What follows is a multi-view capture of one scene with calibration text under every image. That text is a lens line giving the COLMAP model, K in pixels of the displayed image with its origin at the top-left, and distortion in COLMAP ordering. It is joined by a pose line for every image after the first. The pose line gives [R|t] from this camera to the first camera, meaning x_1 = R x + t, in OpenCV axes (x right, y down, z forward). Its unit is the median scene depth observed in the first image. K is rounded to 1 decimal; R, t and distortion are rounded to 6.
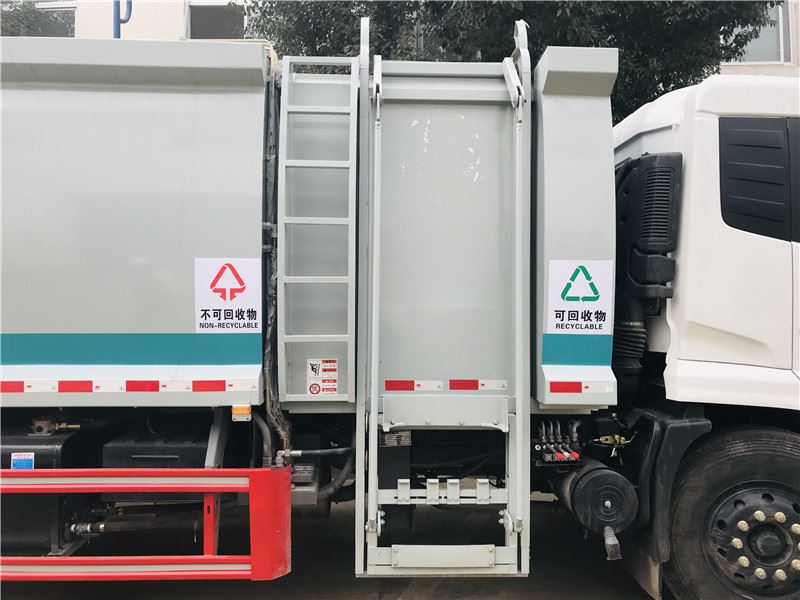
lens RADIAL K [[658.0, 0, 399.6], [0, 658.0, 296.7], [0, 0, 1]] dist [0.031174, -0.020219]
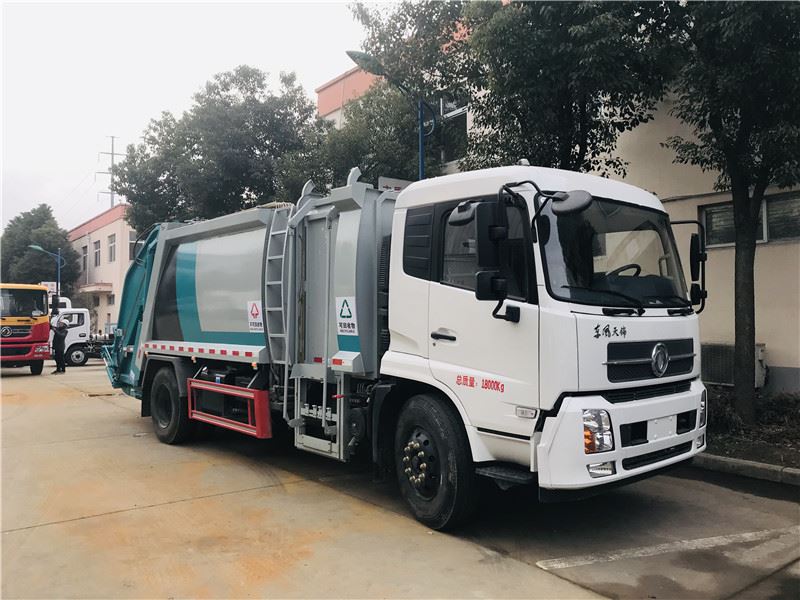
lens RADIAL K [[658.0, 0, 398.6], [0, 658.0, 301.7], [0, 0, 1]] dist [0.031174, -0.020219]
pose [[0.629380, -0.024635, -0.776707, 1.867250], [0.012315, 0.999688, -0.021729, 0.002596], [0.777000, 0.004111, 0.629487, -0.089079]]
